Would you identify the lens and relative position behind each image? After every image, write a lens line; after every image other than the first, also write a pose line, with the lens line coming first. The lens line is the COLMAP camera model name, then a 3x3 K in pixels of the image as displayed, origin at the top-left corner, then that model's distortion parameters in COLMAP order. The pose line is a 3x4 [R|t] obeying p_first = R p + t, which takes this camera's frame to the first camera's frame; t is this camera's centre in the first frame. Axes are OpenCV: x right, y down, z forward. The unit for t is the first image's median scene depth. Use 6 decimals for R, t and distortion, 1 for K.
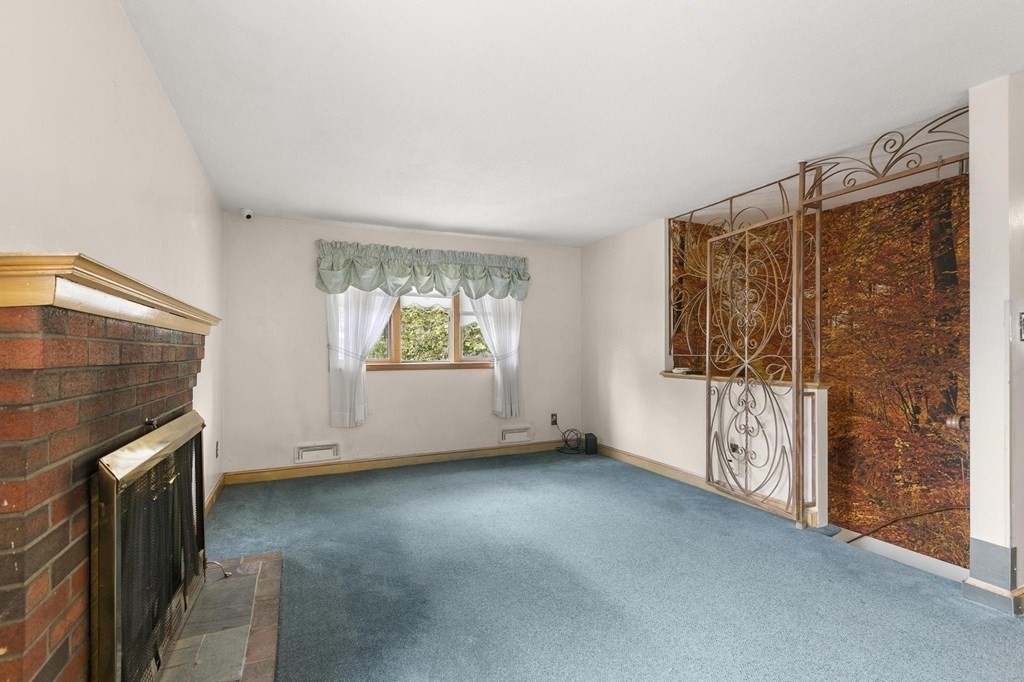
lens RADIAL K [[466.2, 0, 515.2], [0, 466.2, 349.8], [0, 0, 1]] dist [-0.002265, 0.000143]
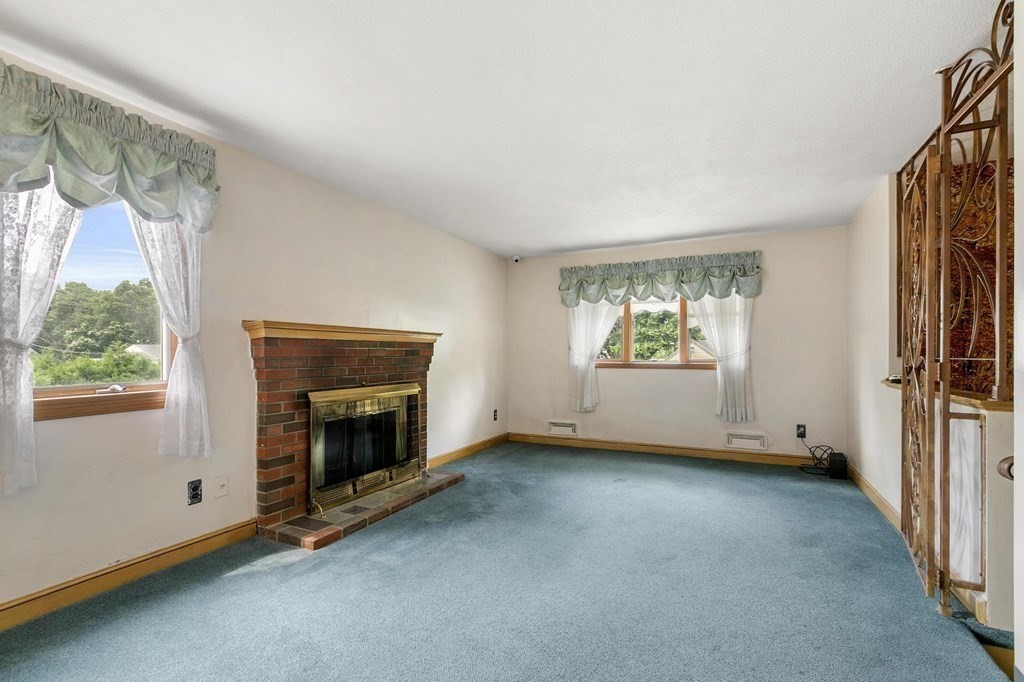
lens RADIAL K [[466.2, 0, 529.4], [0, 466.2, 349.1], [0, 0, 1]] dist [-0.002265, 0.000143]
pose [[0.641389, -0.004490, -0.767203, 0.504907], [-0.000922, 0.999978, -0.006623, 0.003655], [0.767216, 0.004955, 0.641370, 0.072508]]
